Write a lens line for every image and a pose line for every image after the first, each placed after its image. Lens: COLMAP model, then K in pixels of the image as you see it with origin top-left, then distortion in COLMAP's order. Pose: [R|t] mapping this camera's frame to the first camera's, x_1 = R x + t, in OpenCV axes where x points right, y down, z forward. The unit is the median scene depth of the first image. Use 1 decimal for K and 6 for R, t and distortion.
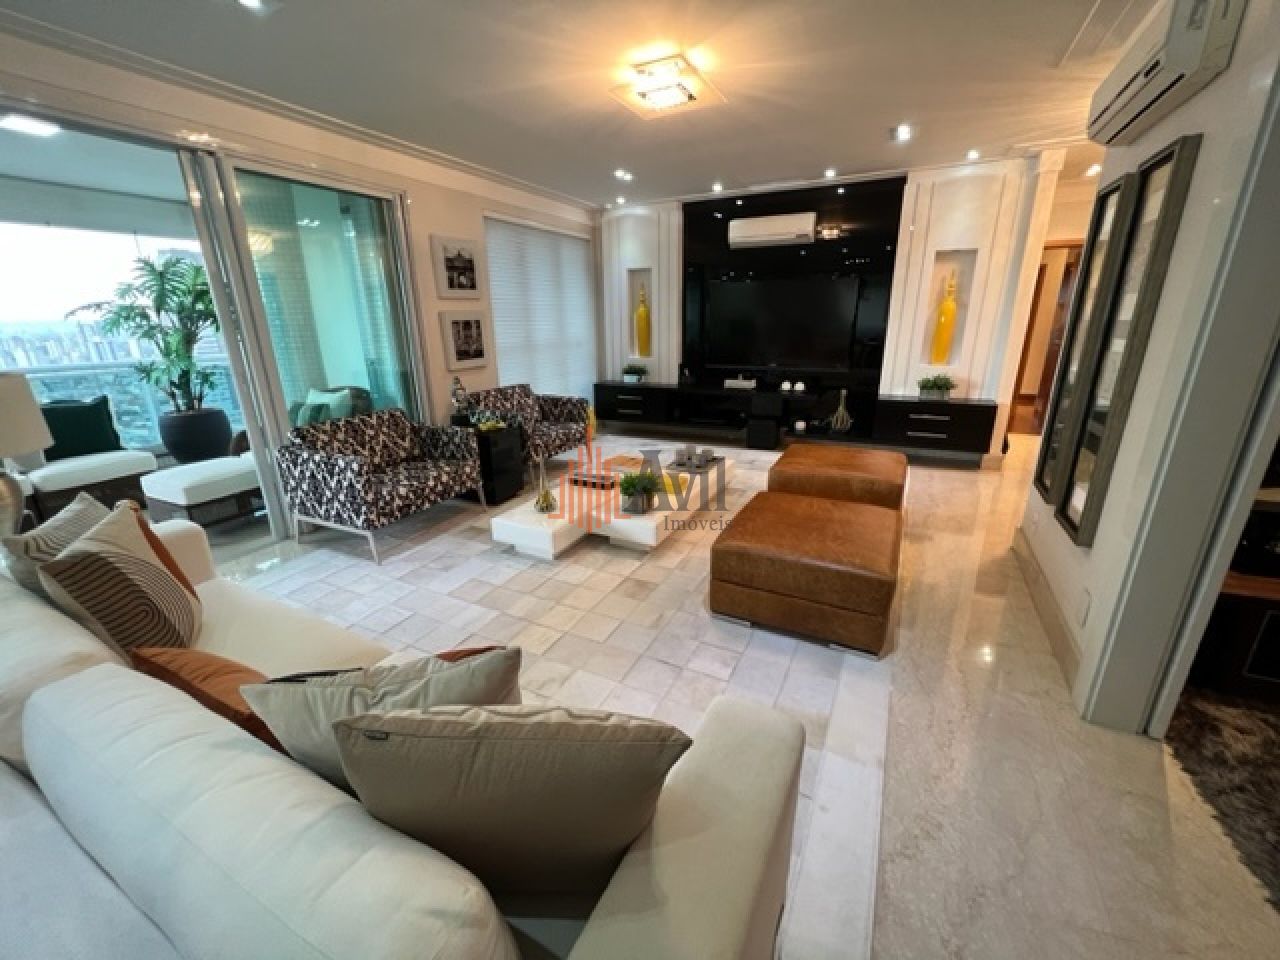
lens RADIAL K [[513.8, 0, 640.4], [0, 513.8, 479.4], [0, 0, 1]] dist [-0.002536, 0.000496]
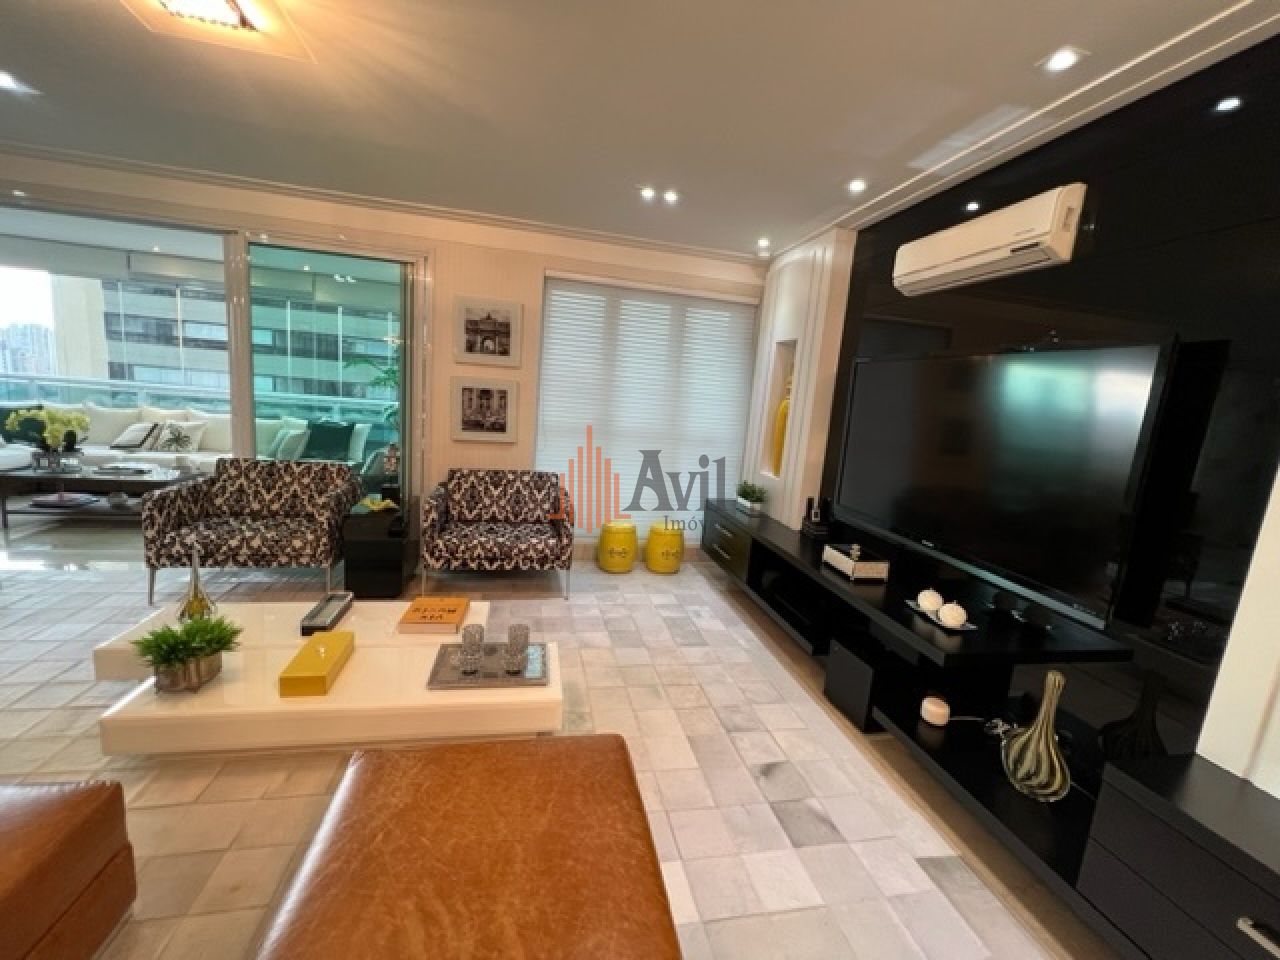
lens RADIAL K [[513.8, 0, 640.4], [0, 513.8, 479.4], [0, 0, 1]] dist [-0.002536, 0.000496]
pose [[0.633335, 0.195143, -0.748870, 0.500227], [-0.325525, 0.945088, -0.029029, -0.218133], [0.702083, 0.262161, 0.662081, 0.629423]]
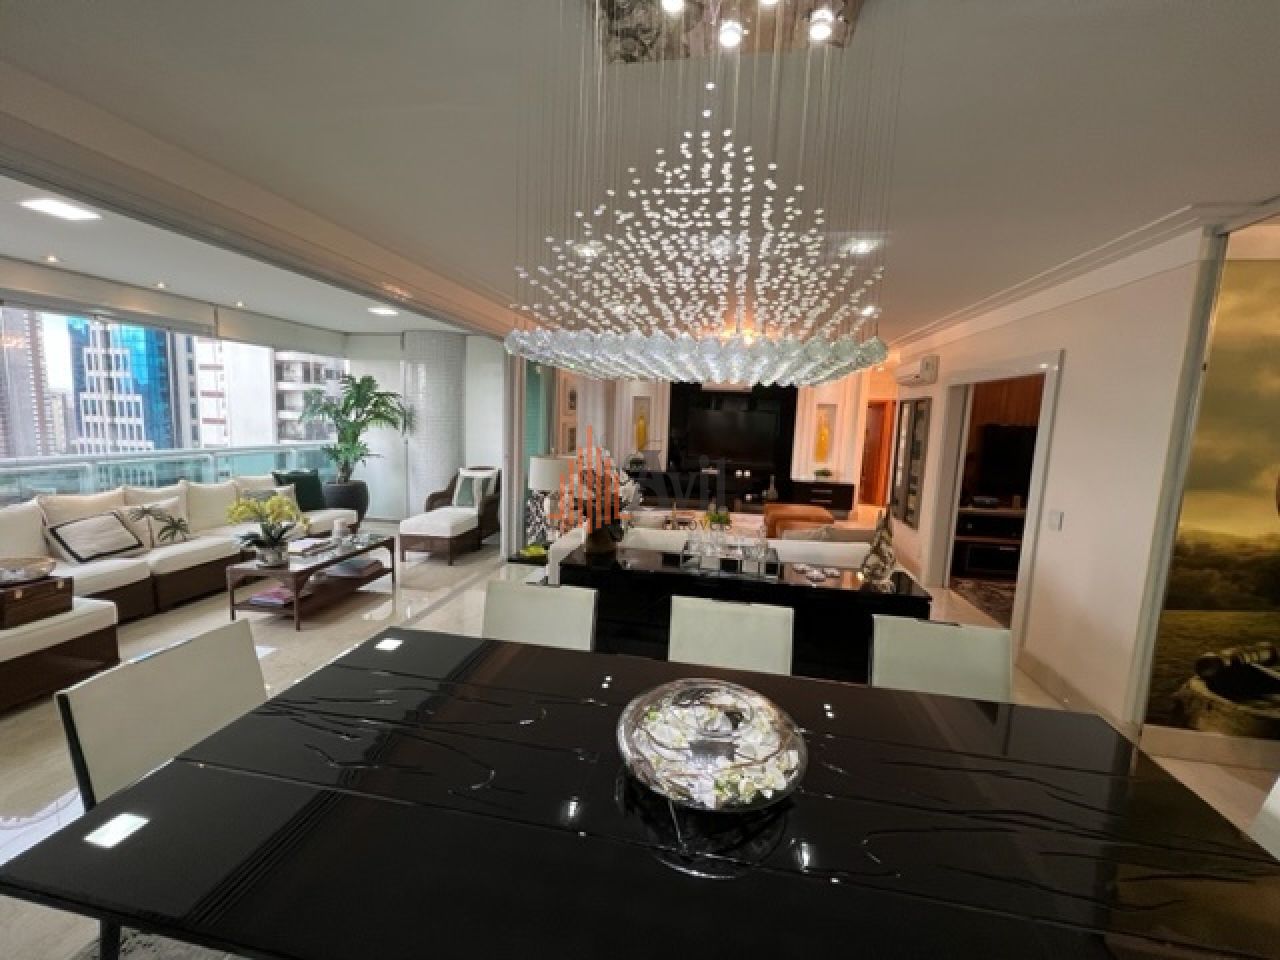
lens RADIAL K [[513.8, 0, 640.4], [0, 513.8, 479.4], [0, 0, 1]] dist [-0.002536, 0.000496]
pose [[0.953135, 0.015952, 0.302126, -0.599951], [0.037540, 0.984656, -0.170420, 0.123924], [-0.300209, 0.173776, 0.937911, -0.516263]]
